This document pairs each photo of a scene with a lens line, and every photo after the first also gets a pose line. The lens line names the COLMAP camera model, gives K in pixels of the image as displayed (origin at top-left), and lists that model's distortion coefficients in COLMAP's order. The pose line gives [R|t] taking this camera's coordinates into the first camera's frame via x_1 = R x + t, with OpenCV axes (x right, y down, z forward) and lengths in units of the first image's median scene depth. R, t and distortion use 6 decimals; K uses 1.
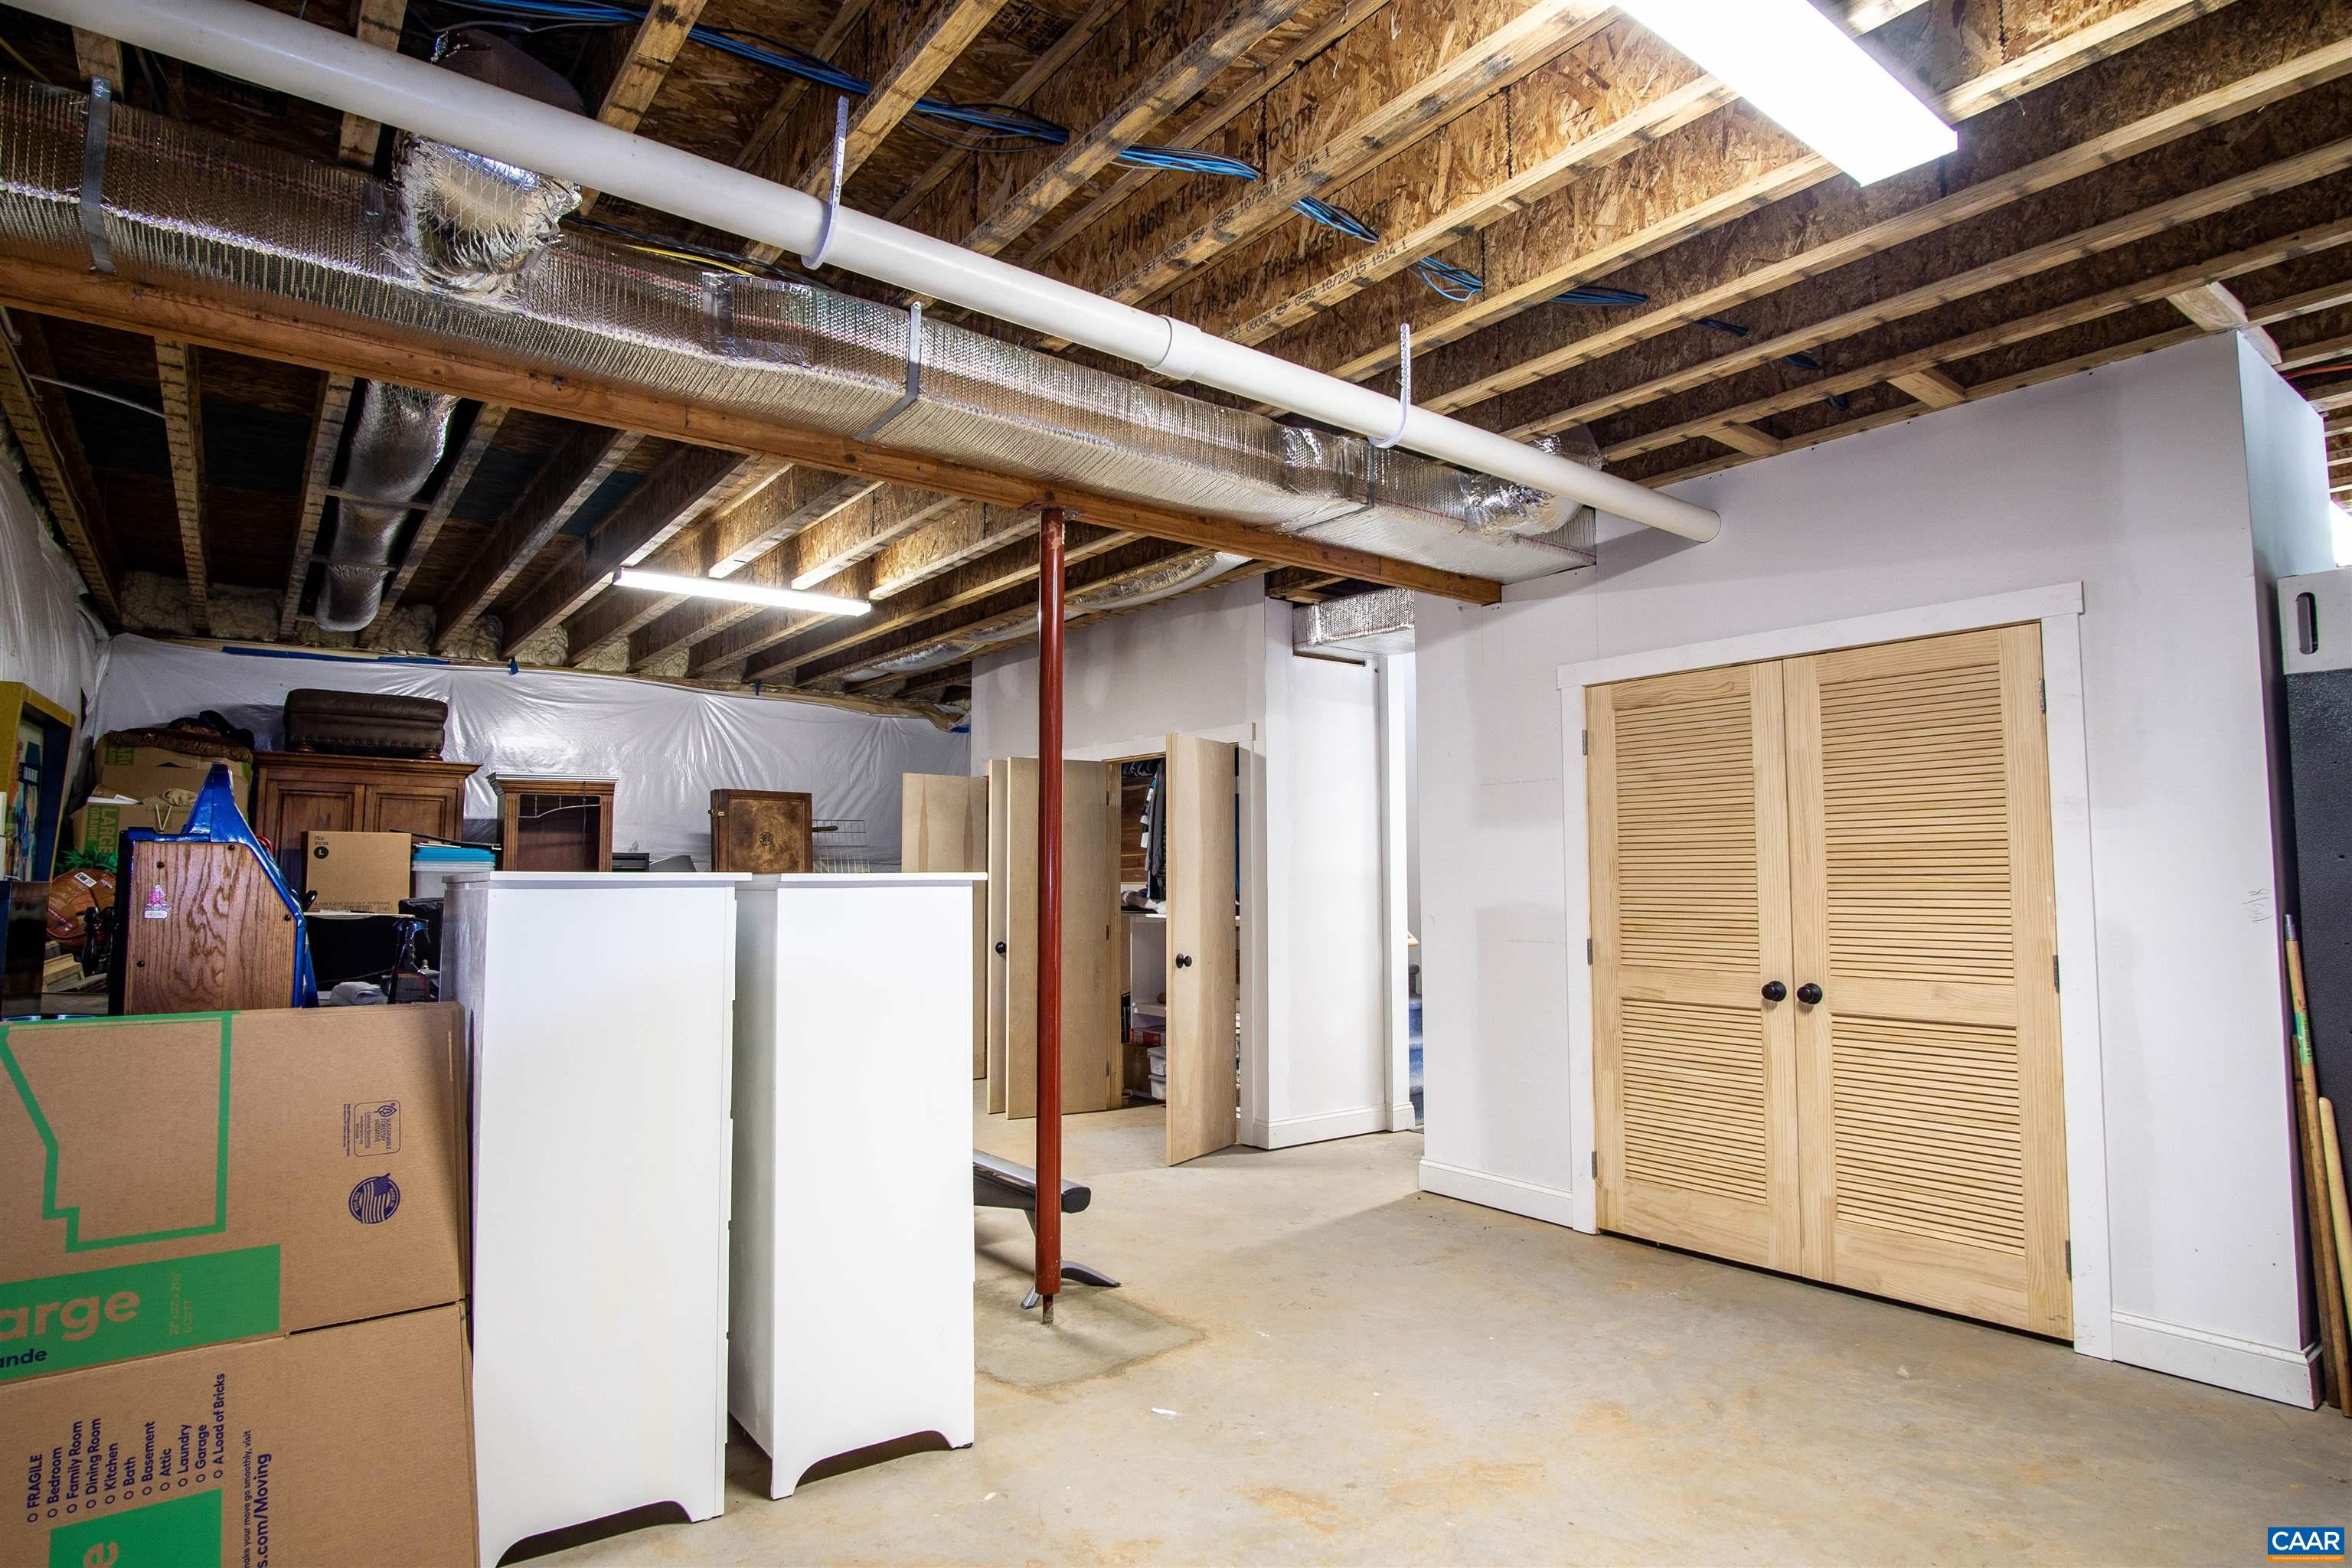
lens RADIAL K [[1262.3, 0, 1175.8], [0, 1262.3, 785.7], [0, 0, 1]] dist [-0.032825, 0.007267]
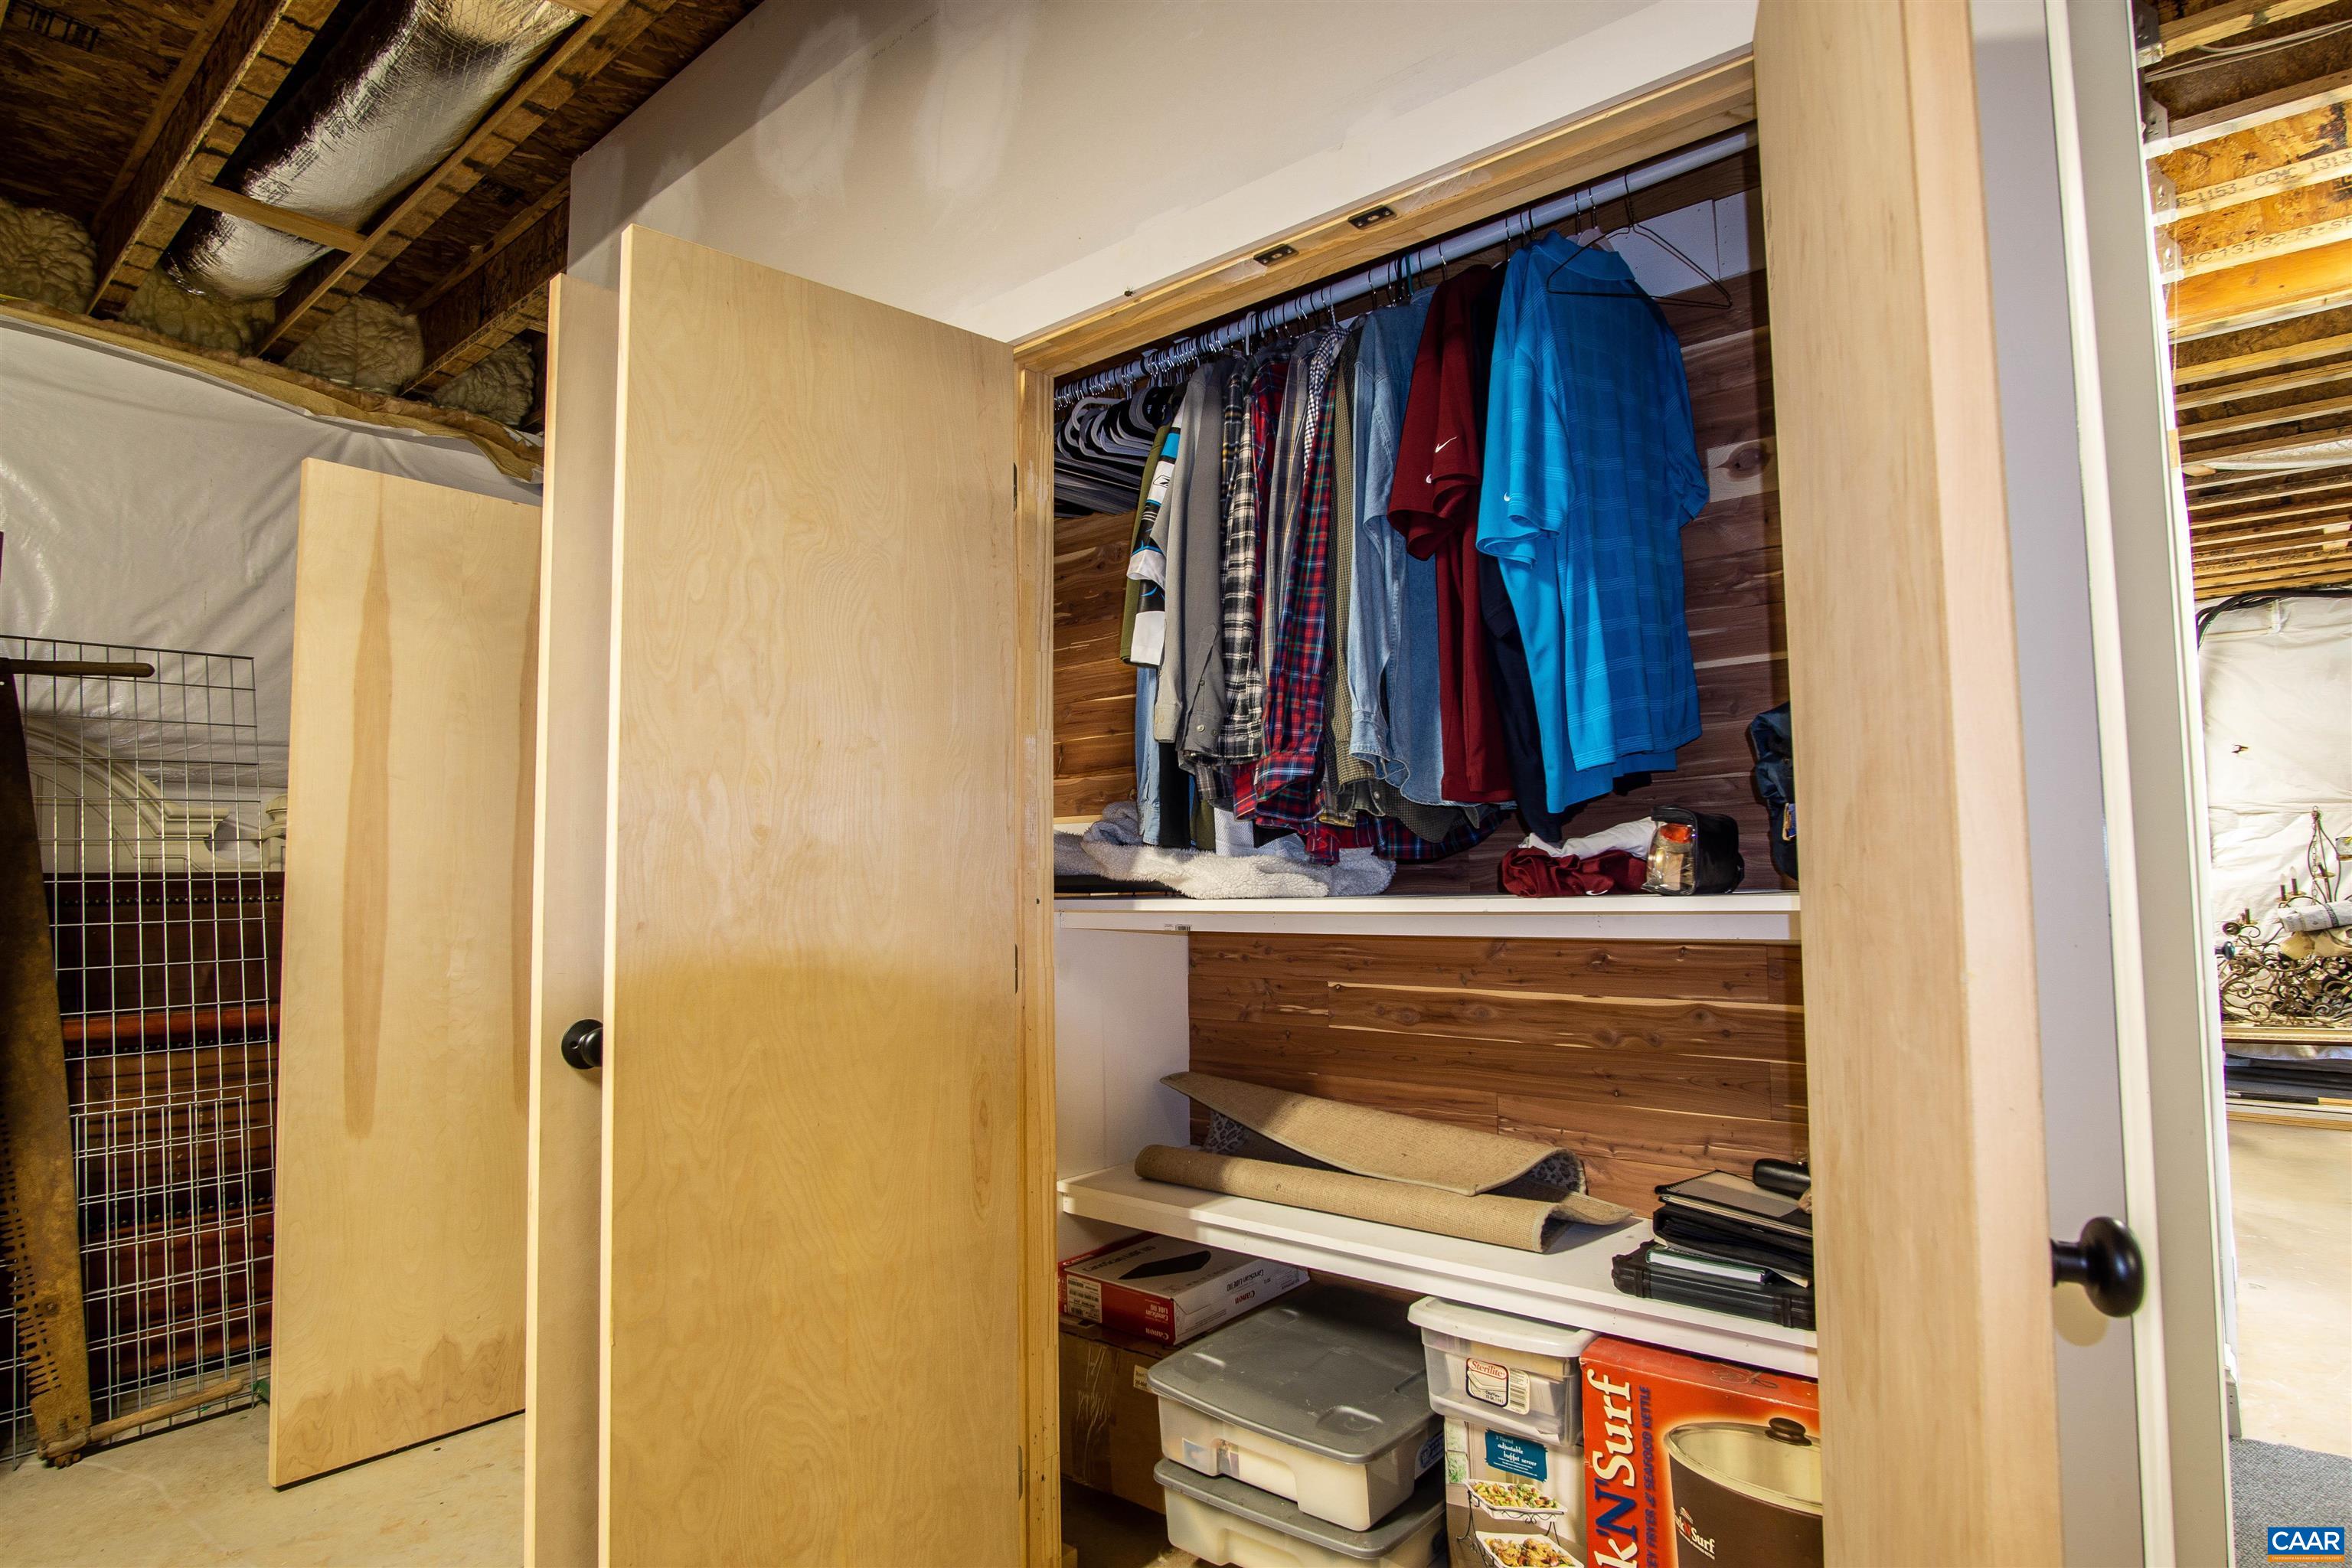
lens RADIAL K [[1262.3, 0, 1182.9], [0, 1262.3, 787.6], [0, 0, 1]] dist [-0.032825, 0.007267]
pose [[0.974028, 0.011552, 0.226131, -0.079948], [-0.011468, 0.999933, -0.001686, 0.076676], [-0.226135, -0.000951, 0.974096, 0.719730]]
